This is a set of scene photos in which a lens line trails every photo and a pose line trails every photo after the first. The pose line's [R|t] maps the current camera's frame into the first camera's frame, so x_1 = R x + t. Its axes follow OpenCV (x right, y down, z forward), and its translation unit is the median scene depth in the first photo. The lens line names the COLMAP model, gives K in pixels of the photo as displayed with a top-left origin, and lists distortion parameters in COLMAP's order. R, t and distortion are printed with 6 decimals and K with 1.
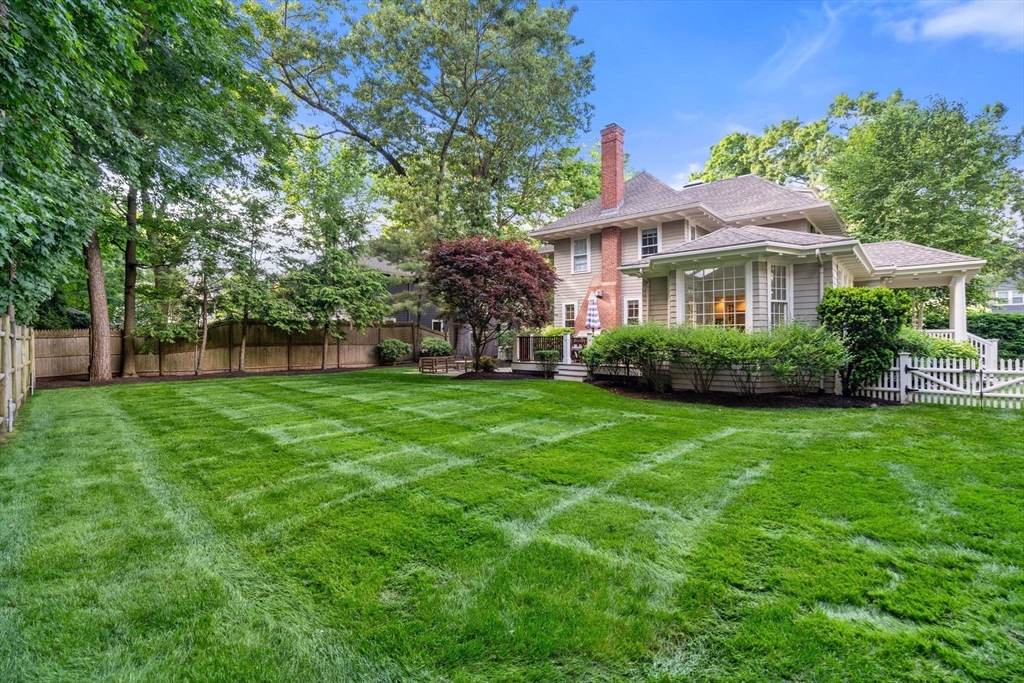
lens RADIAL K [[489.7, 0, 504.2], [0, 489.7, 334.7], [0, 0, 1]] dist [-0.006230, -0.001037]
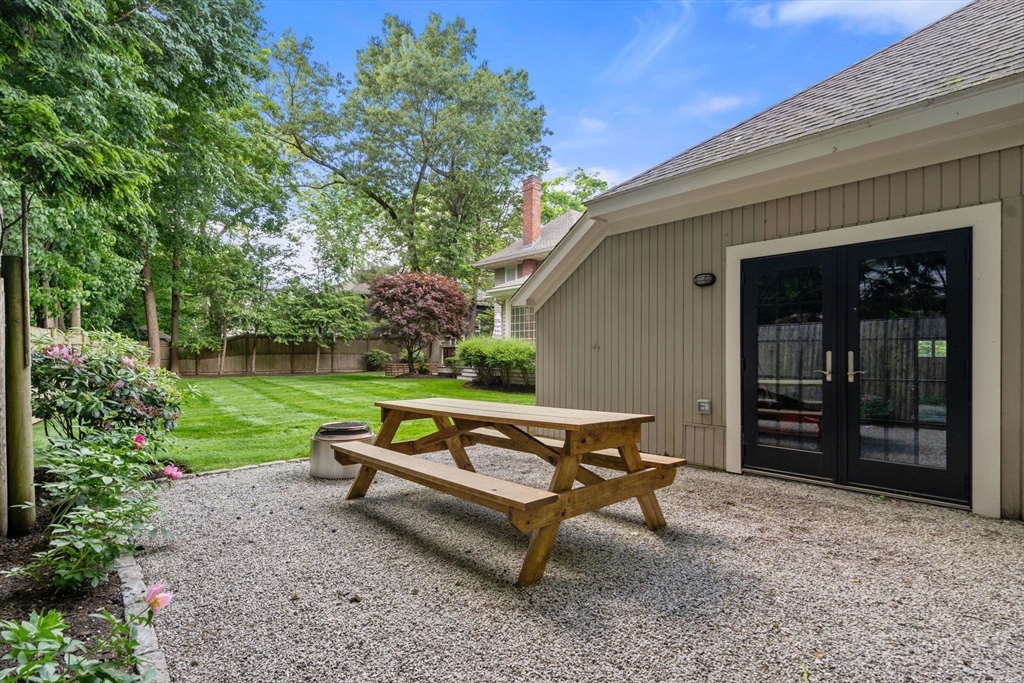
lens RADIAL K [[526.8, 0, 517.4], [0, 526.8, 351.3], [0, 0, 1]] dist [0.003266, -0.000084]
pose [[0.990101, 0.003008, -0.140323, 0.379209], [-0.002122, 0.999977, 0.006463, 0.004489], [0.140339, -0.006101, 0.990085, -0.328906]]
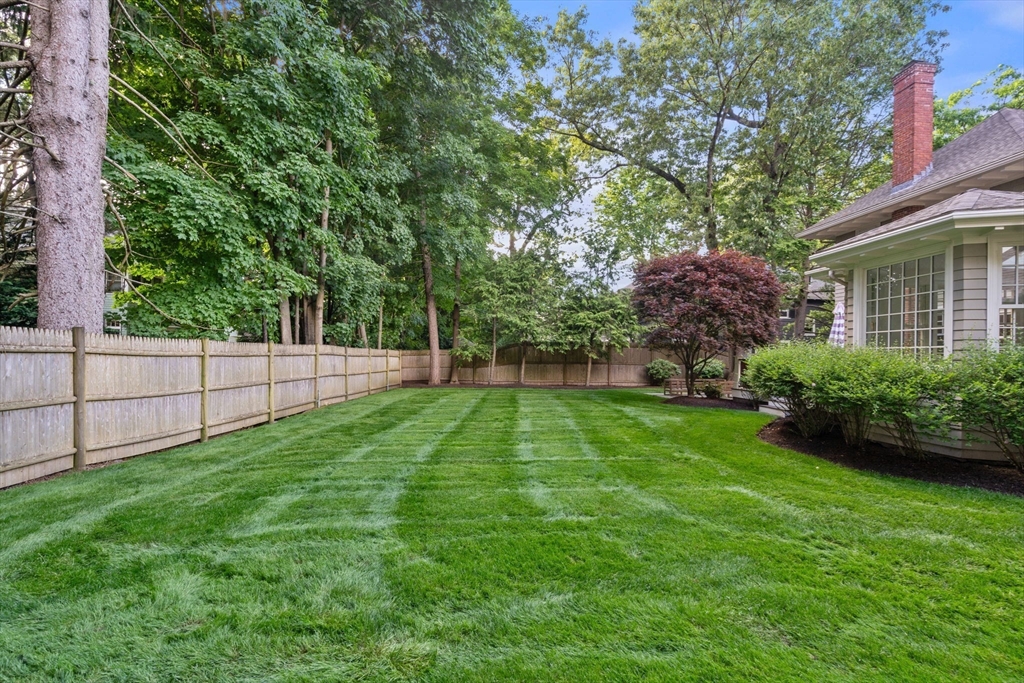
lens RADIAL K [[489.7, 0, 507.3], [0, 489.7, 351.9], [0, 0, 1]] dist [-0.006230, -0.001037]
pose [[0.705933, 0.005506, -0.708257, 0.314663], [-0.007543, 0.999972, 0.000256, -0.005593], [0.708238, 0.005162, 0.705954, 0.087391]]
